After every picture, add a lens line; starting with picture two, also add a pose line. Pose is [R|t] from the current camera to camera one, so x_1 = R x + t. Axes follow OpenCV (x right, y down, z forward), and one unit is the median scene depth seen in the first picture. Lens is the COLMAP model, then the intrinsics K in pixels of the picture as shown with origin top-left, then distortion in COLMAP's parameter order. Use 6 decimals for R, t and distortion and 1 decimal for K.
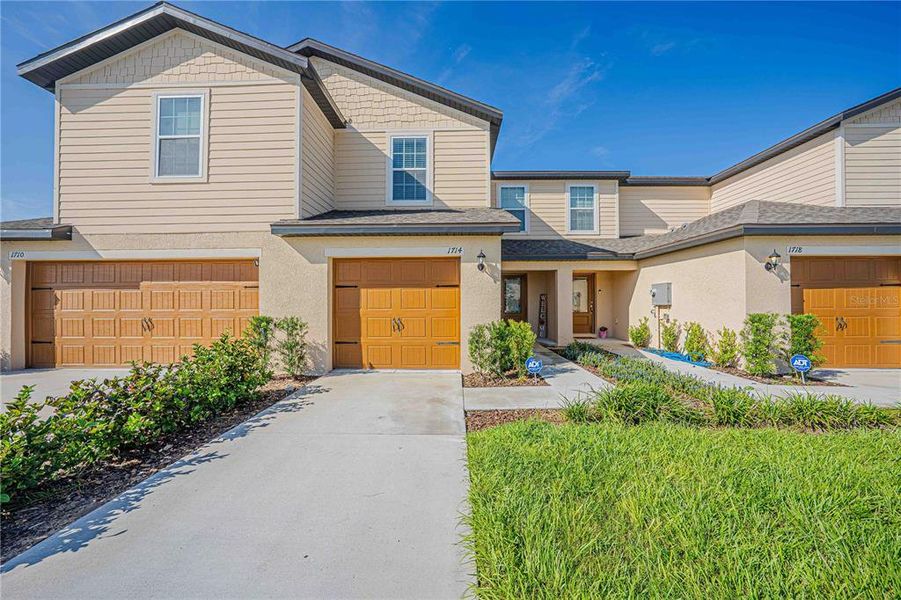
lens RADIAL K [[305.1, 0, 450.5], [0, 305.1, 300.0], [0, 0, 1]] dist [-0.010682, 0.000039]
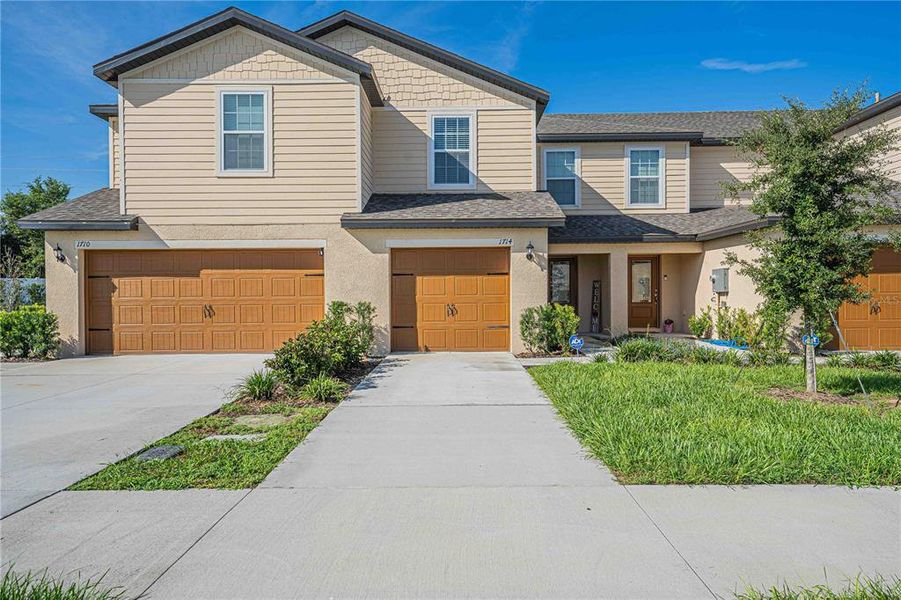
lens RADIAL K [[581.0, 0, 450.5], [0, 581.0, 300.0], [0, 0, 1]] dist [0.040417, -0.000942]
pose [[0.999971, -0.003183, 0.006979, -0.186741], [0.003079, 0.999886, 0.014754, 0.015672], [-0.007026, -0.014732, 0.999867, -1.024396]]
